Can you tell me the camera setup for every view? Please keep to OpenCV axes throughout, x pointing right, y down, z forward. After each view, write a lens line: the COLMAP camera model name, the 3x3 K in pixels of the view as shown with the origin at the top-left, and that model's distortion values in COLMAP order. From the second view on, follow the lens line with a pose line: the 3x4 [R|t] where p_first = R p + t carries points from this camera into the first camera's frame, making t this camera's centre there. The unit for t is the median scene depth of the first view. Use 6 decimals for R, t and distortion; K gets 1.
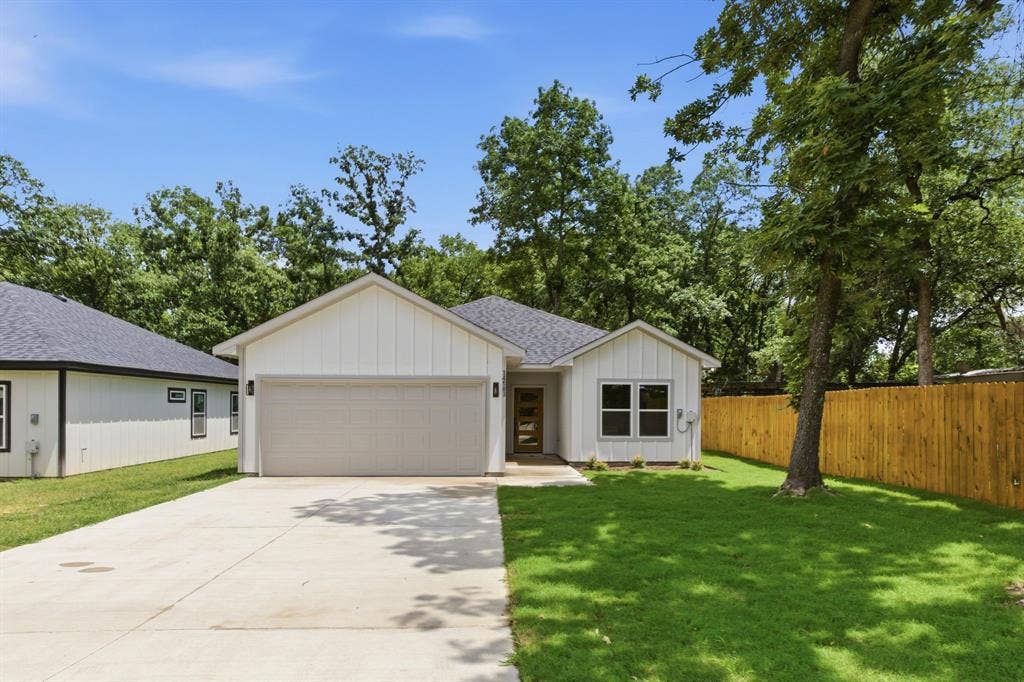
lens RADIAL K [[458.6, 0, 504.1], [0, 458.6, 408.8], [0, 0, 1]] dist [0.004194, 0.000089]
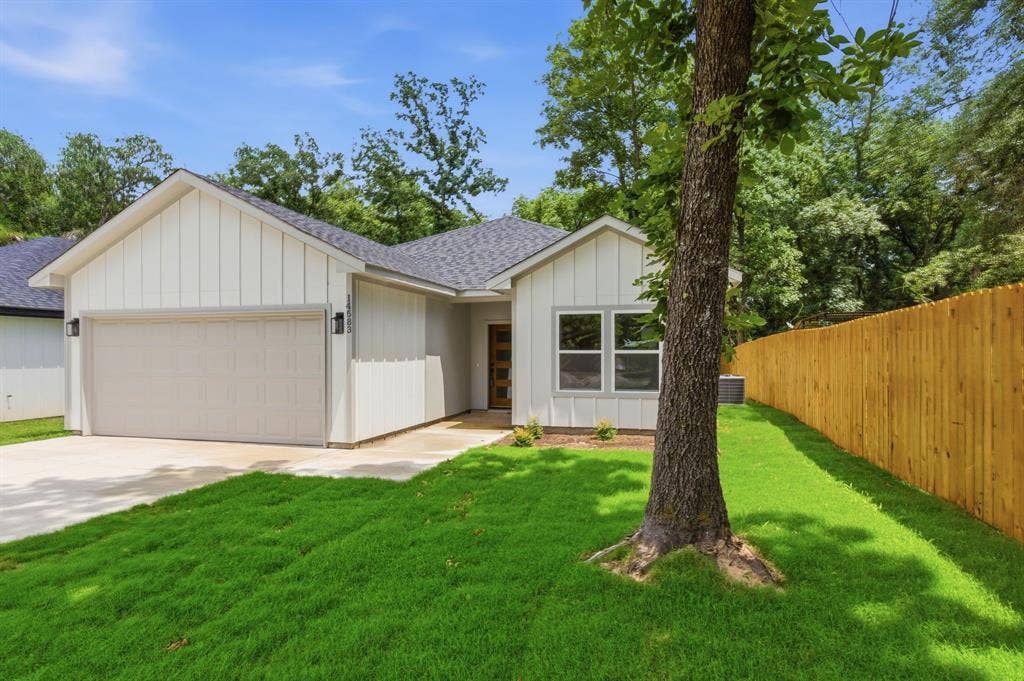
lens RADIAL K [[469.6, 0, 508.5], [0, 469.6, 353.3], [0, 0, 1]] dist [0.002024, 0.000370]
pose [[0.967108, -0.005461, -0.254306, 0.319994], [0.005729, 0.999984, 0.000313, 0.004393], [0.254300, -0.001759, 0.967124, 0.295975]]
